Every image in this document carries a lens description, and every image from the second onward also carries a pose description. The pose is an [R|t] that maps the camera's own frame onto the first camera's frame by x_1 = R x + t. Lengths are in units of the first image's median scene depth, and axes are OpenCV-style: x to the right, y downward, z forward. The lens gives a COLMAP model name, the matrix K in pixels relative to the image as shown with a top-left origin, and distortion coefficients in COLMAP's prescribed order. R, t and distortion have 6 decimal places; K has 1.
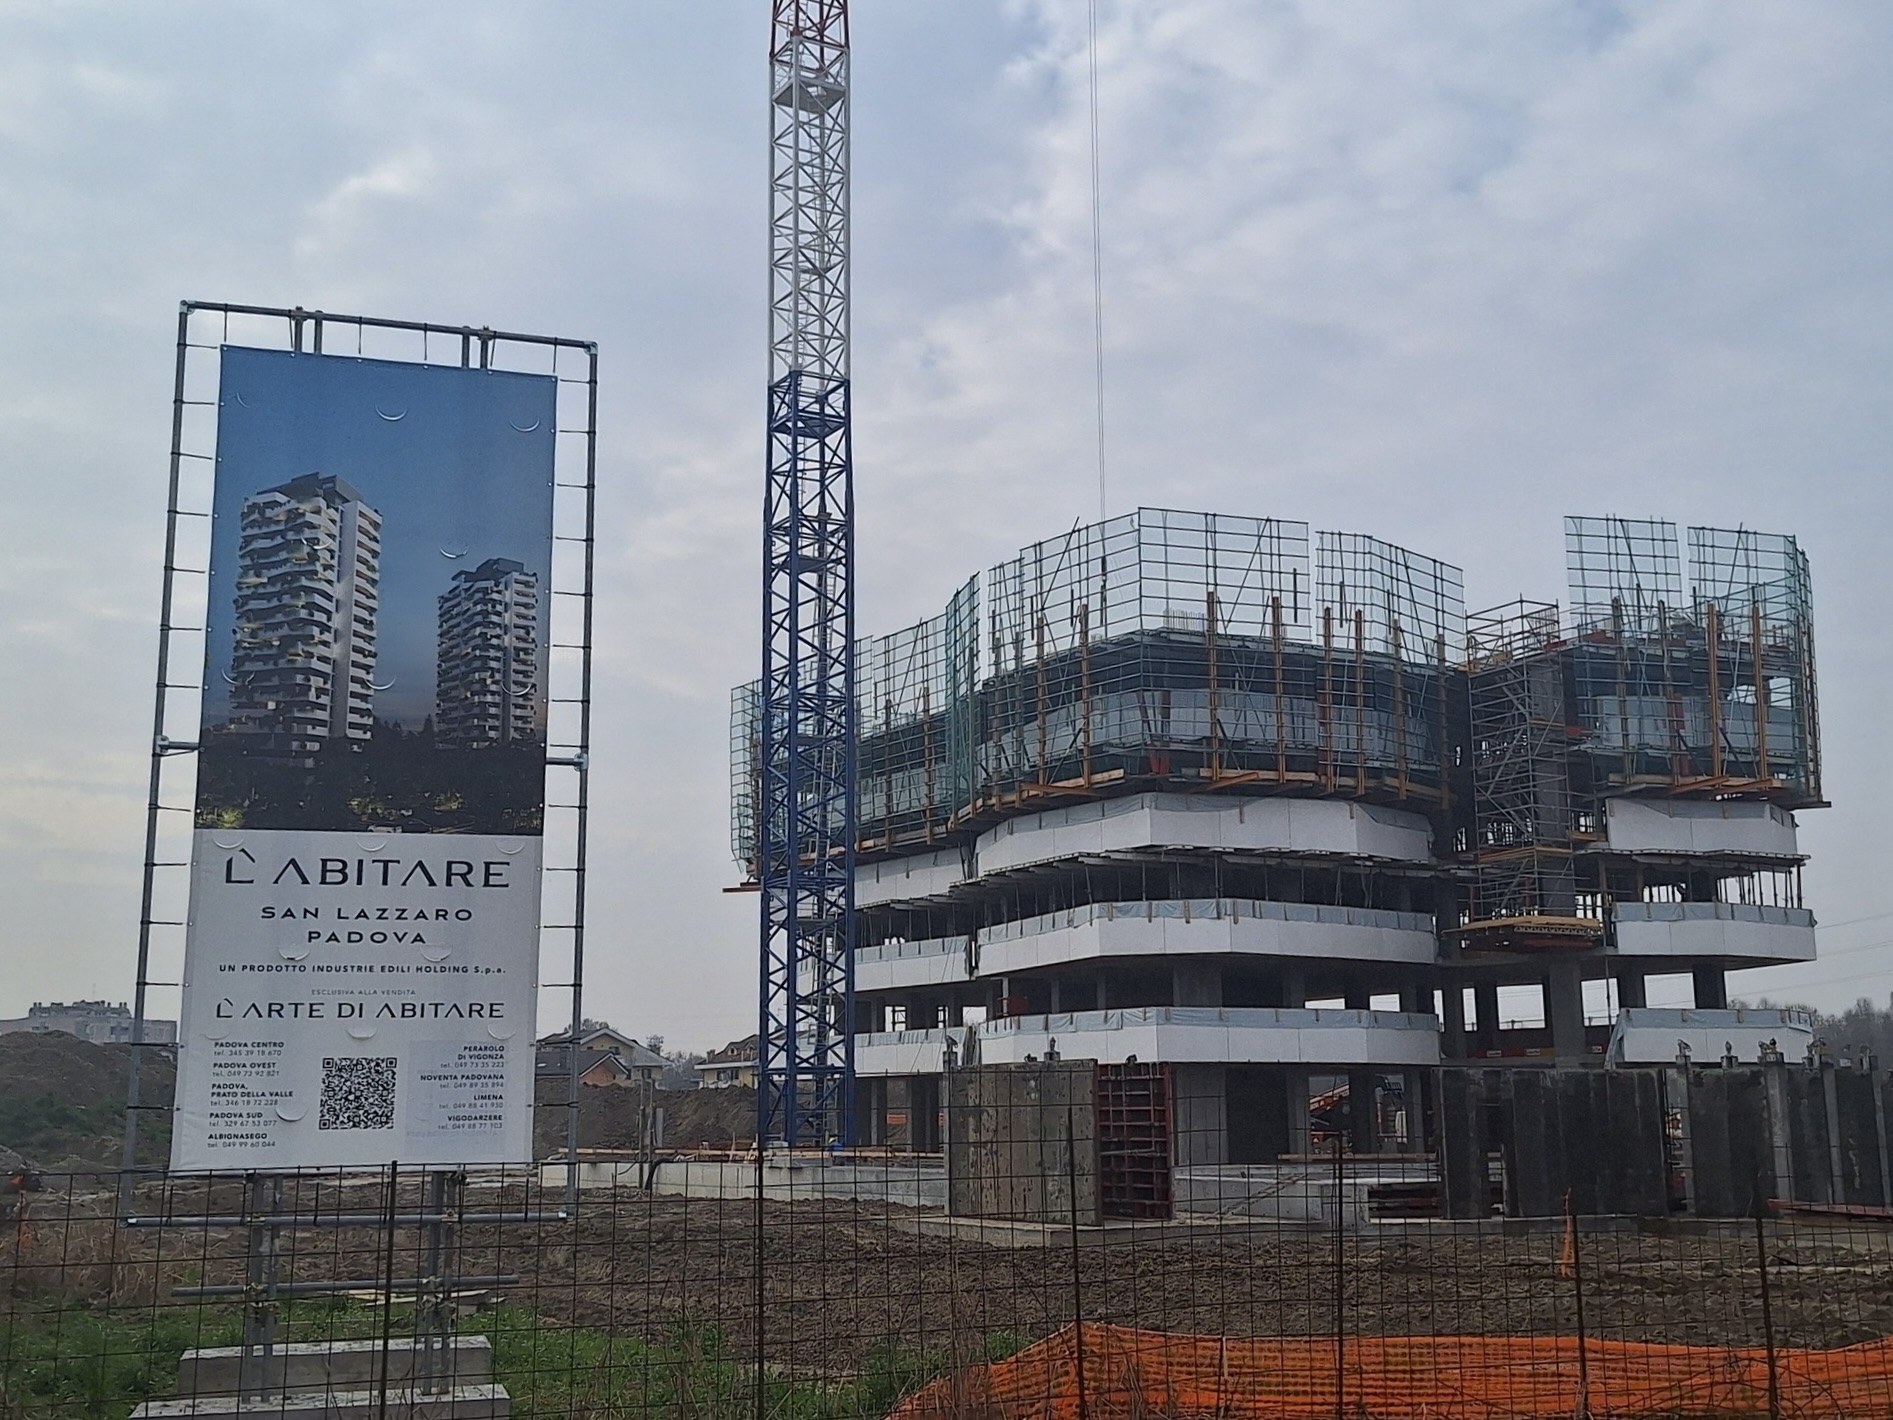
lens RADIAL K [[2147.1, 0, 946.5], [0, 2147.1, 710.0], [0, 0, 1]] dist [0.105207, -0.016111]
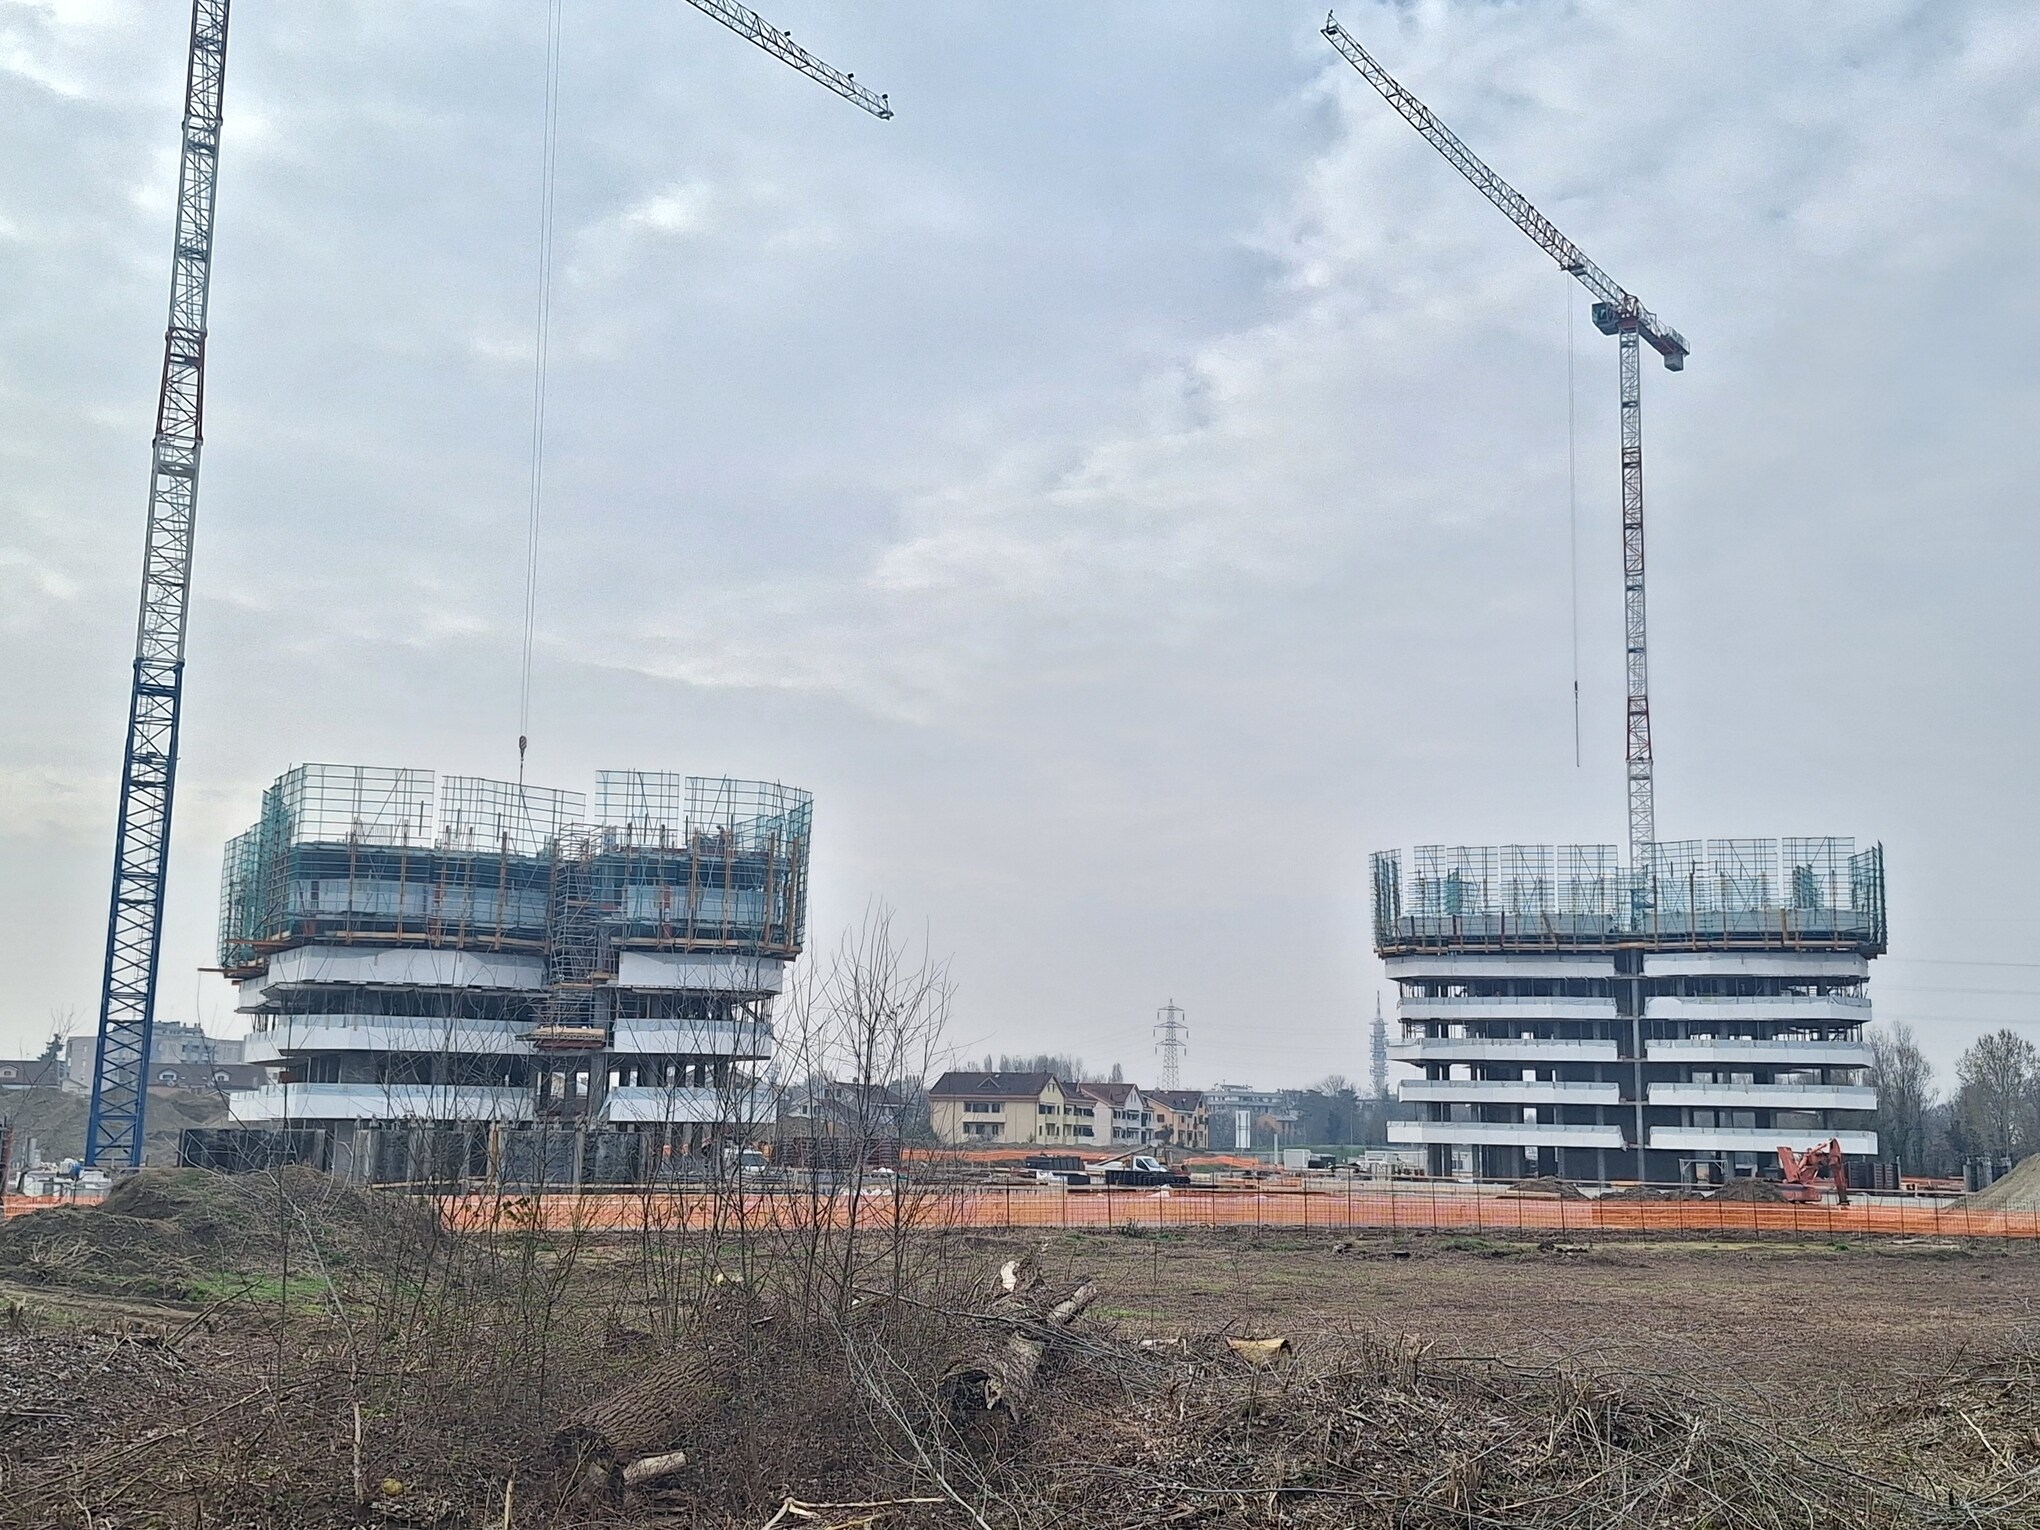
lens RADIAL K [[2184.2, 0, 1050.0], [0, 2184.2, 752.7], [0, 0, 1]] dist [0.146510, -0.339765]
pose [[0.998753, 0.017790, -0.046642, 0.674174], [-0.017449, 0.999818, 0.007706, -0.118254], [0.046770, -0.006882, 0.998882, -0.556766]]
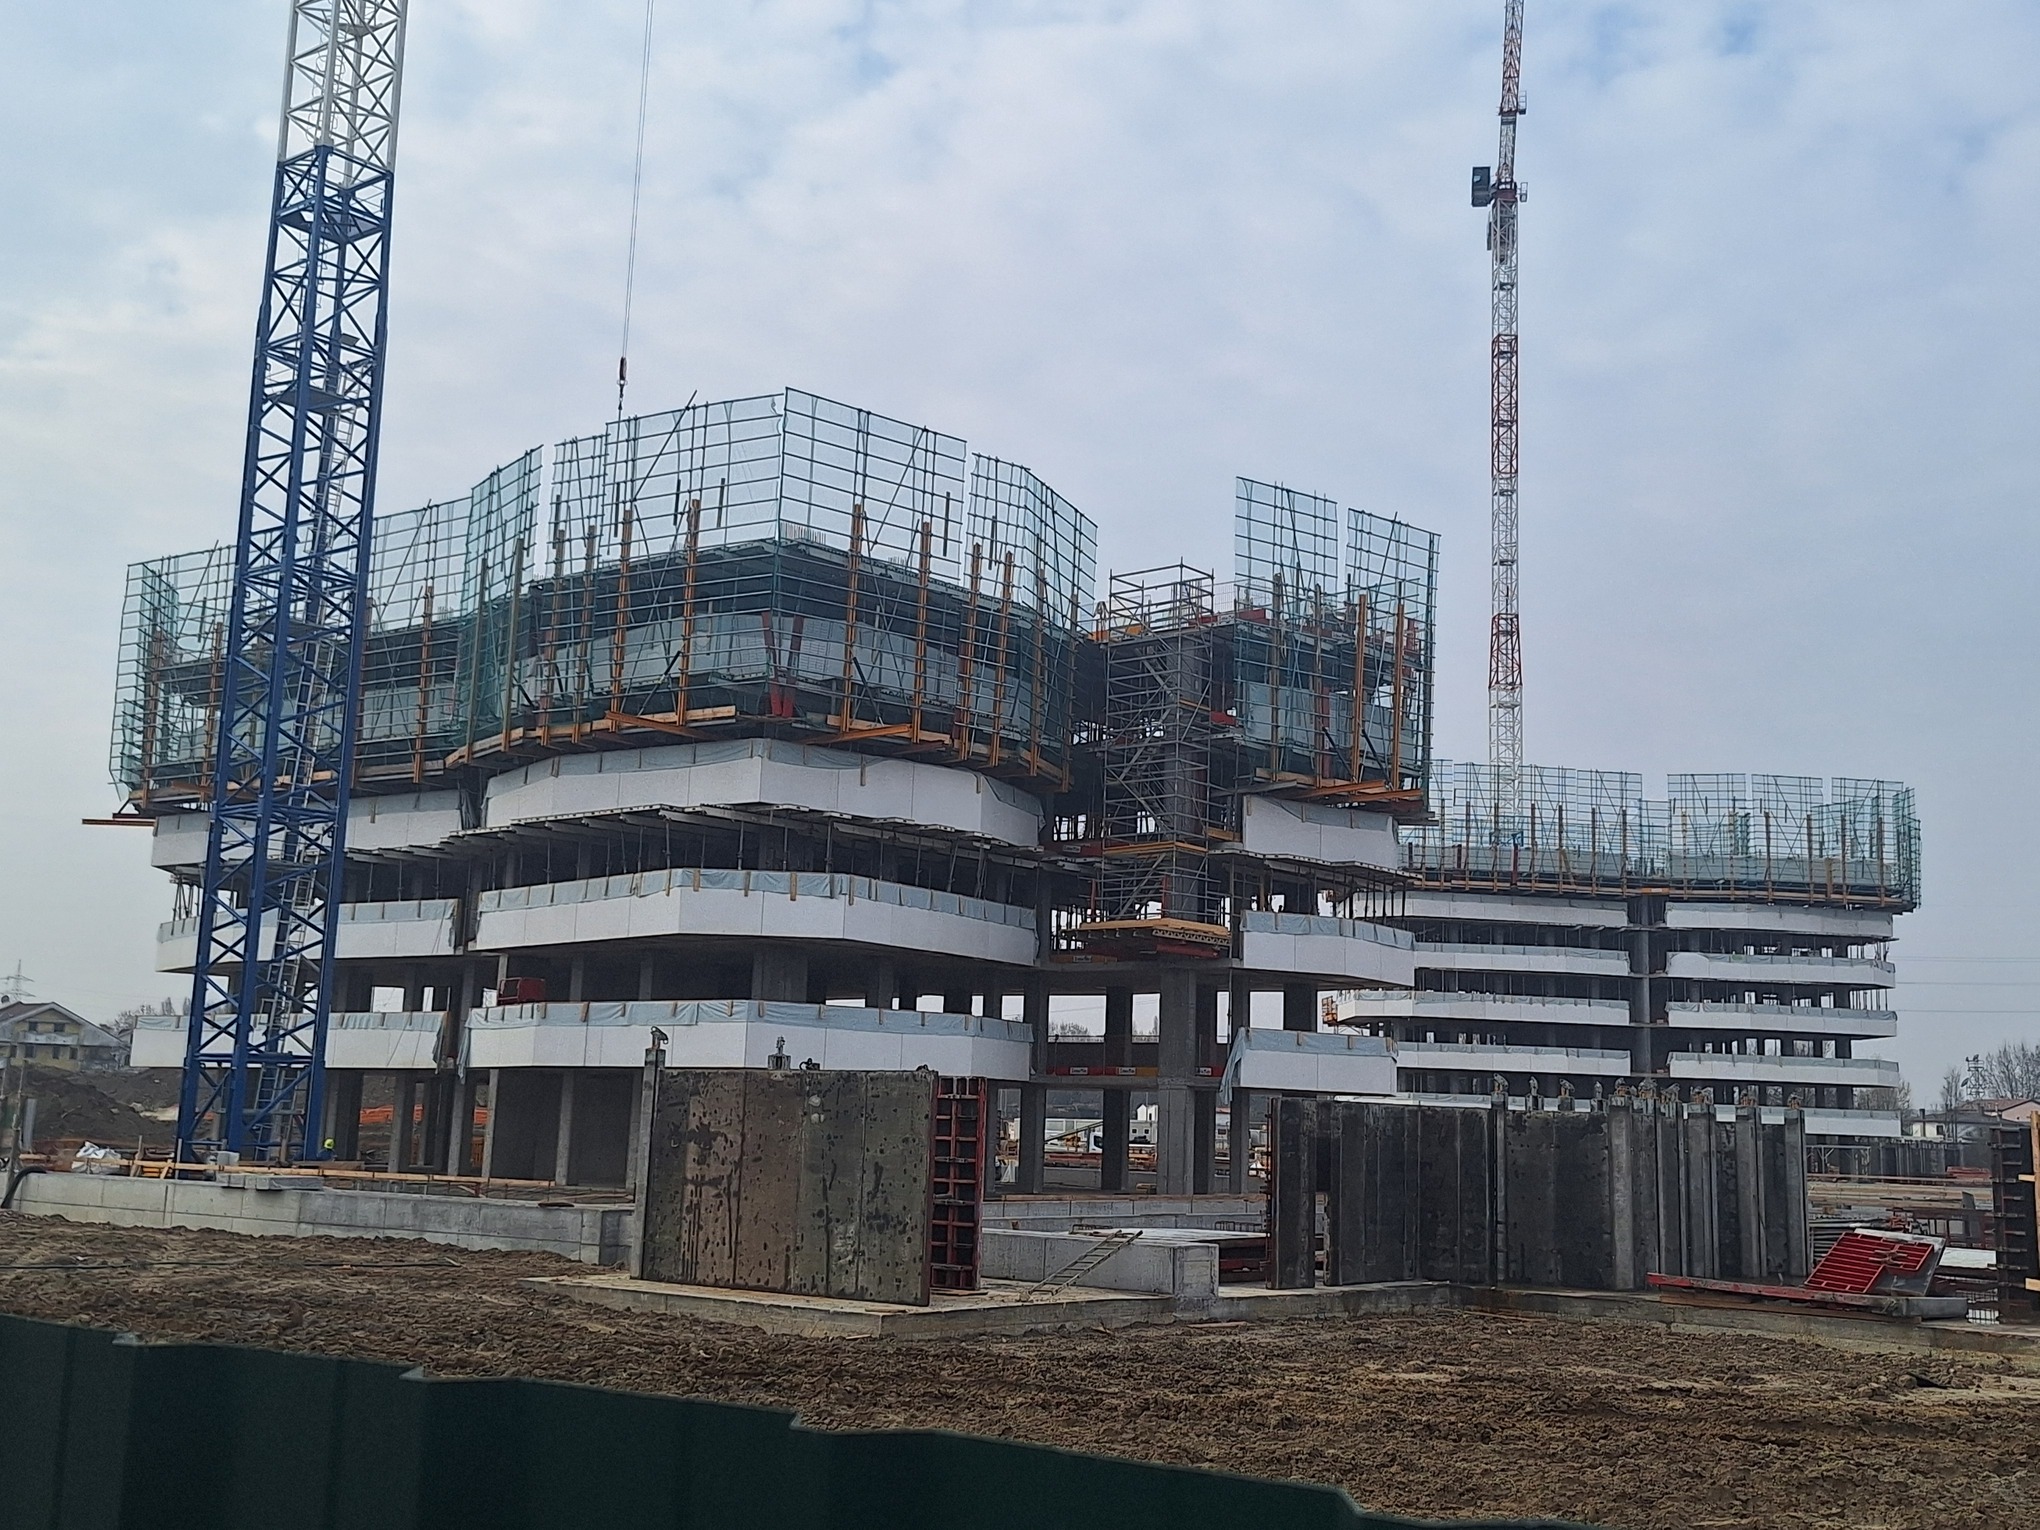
lens RADIAL K [[2184.2, 0, 1050.0], [0, 2184.2, 752.7], [0, 0, 1]] dist [0.146510, -0.339765]
pose [[0.930049, 0.096693, 0.354485, -0.093777], [-0.104463, 0.994525, 0.002799, 0.028760], [-0.352273, -0.039634, 0.935058, 0.176042]]
